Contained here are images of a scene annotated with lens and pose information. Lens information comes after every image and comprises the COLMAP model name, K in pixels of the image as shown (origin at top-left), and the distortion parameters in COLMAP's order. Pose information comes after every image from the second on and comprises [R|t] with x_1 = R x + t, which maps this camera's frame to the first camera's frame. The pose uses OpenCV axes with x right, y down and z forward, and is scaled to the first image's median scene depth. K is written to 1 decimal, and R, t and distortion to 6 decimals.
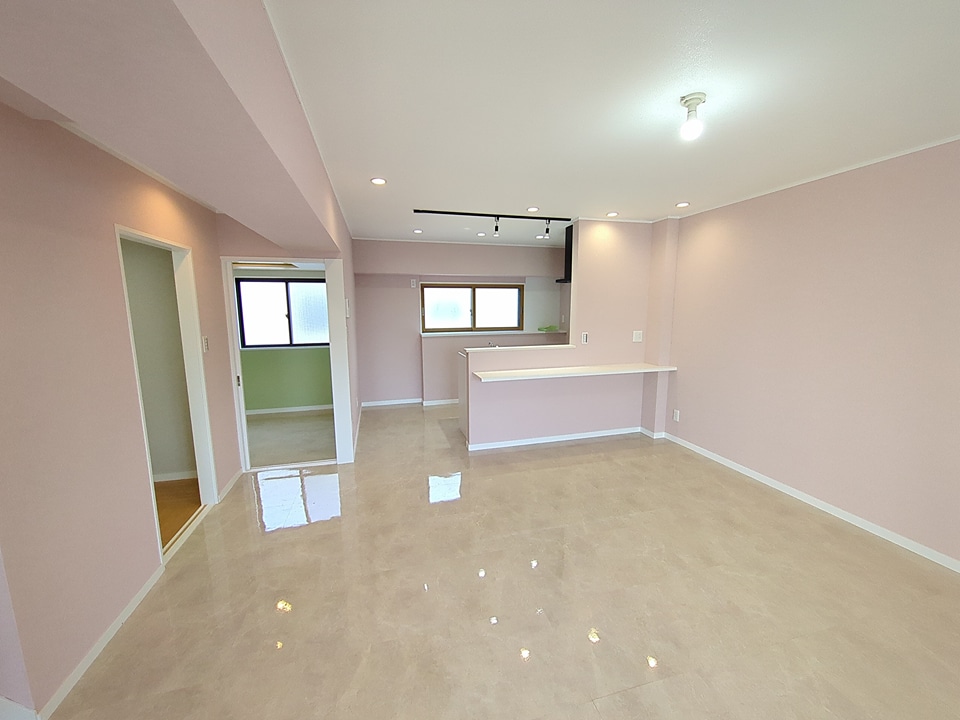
lens RADIAL K [[379.4, 0, 480.0], [0, 379.4, 360.0], [0, 0, 1]] dist [-0.000054, -0.000062]
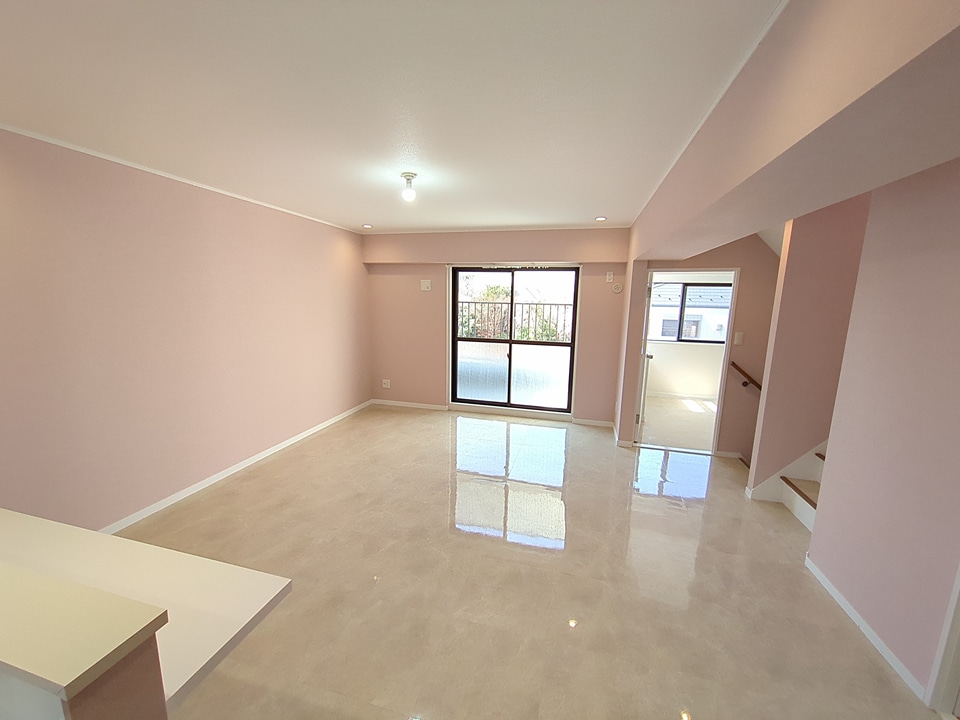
lens RADIAL K [[379.4, 0, 480.0], [0, 379.4, 360.0], [0, 0, 1]] dist [-0.000054, -0.000062]
pose [[-0.869323, -0.091179, 0.485761, -0.372604], [0.059382, 0.956448, 0.285800, -0.282981], [-0.490664, 0.277298, -0.826048, 1.694710]]
